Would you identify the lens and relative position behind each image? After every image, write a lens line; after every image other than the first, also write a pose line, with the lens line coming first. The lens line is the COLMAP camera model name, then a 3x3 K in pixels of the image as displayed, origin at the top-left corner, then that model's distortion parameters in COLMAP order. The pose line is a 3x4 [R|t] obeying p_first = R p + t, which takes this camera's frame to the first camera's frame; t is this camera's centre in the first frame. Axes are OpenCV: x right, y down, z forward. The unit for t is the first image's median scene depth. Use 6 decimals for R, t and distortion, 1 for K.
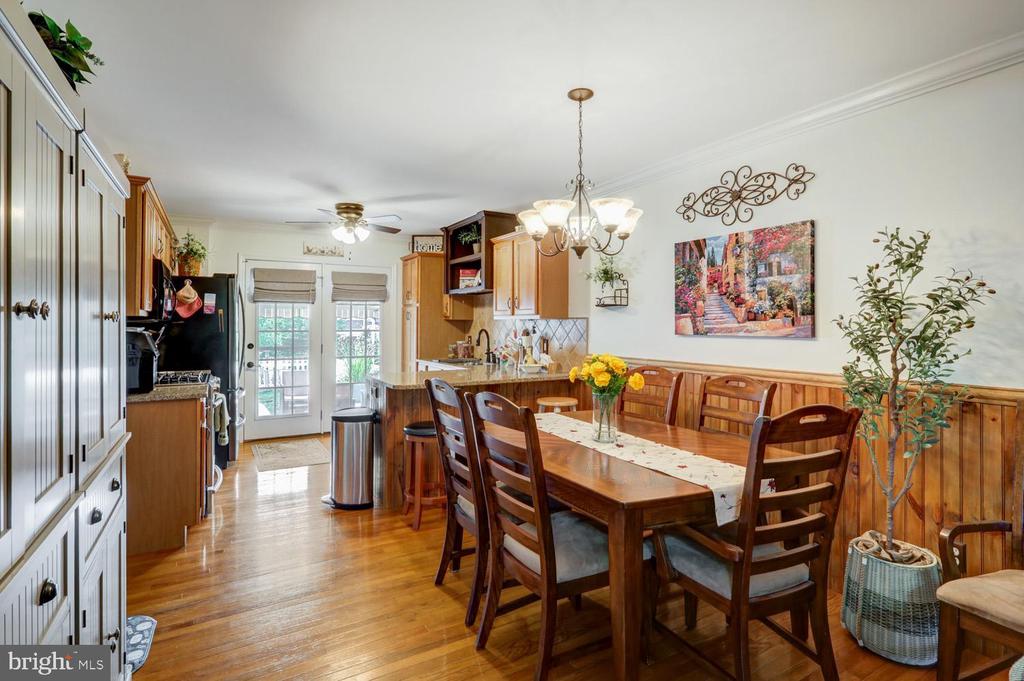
lens RADIAL K [[514.5, 0, 511.3], [0, 514.5, 318.8], [0, 0, 1]] dist [-0.000636, 0.000400]
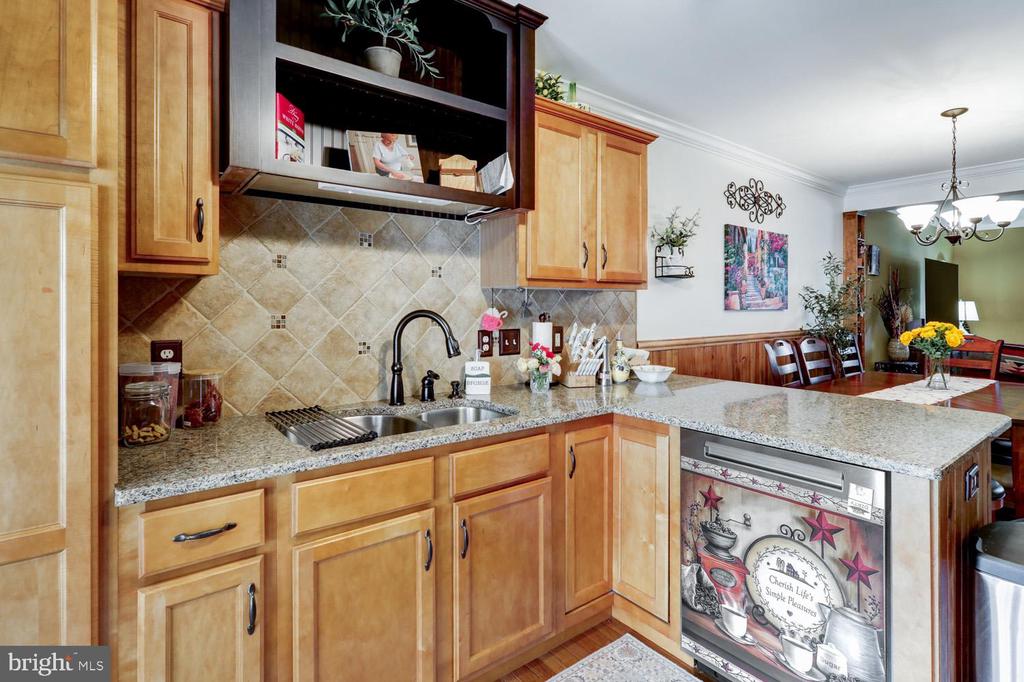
lens RADIAL K [[505.2, 0, 515.5], [0, 505.2, 308.3], [0, 0, 1]] dist [-0.009972, -0.000159]
pose [[-0.130587, 0.000785, 0.991437, -0.467848], [-0.004171, 0.999990, -0.001341, 0.021542], [-0.991428, -0.004310, -0.130583, 1.127751]]
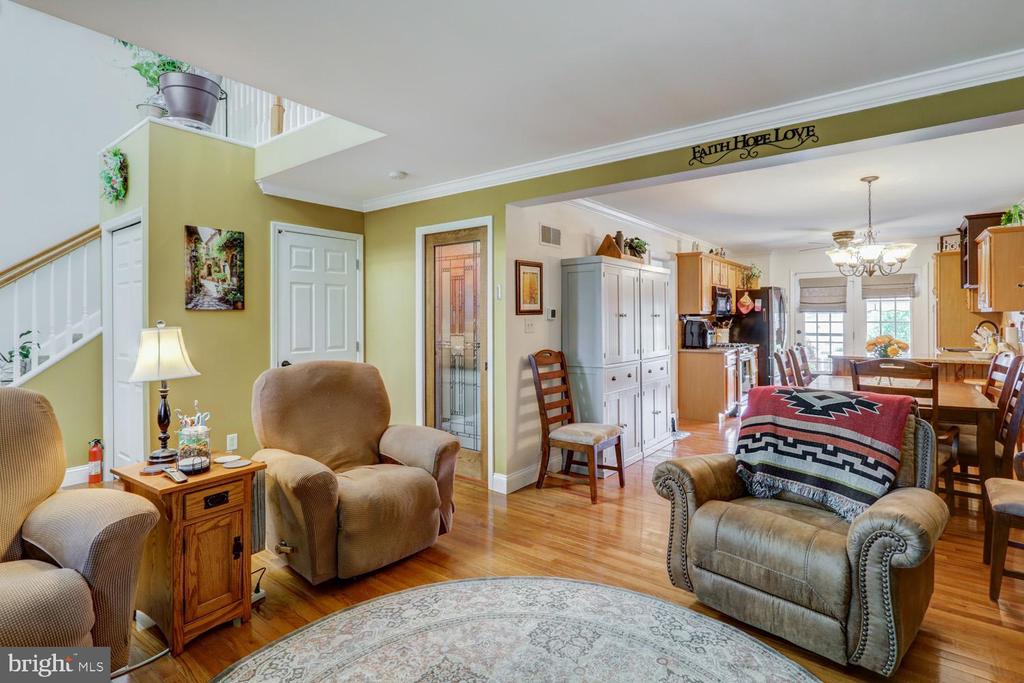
lens RADIAL K [[492.0, 0, 519.7], [0, 492.0, 317.7], [0, 0, 1]] dist [-0.012290, -0.000717]
pose [[0.379911, -0.003639, -0.925016, 0.610930], [0.015141, 0.999883, 0.002285, -0.004038], [0.924899, -0.014874, 0.379922, -0.342740]]
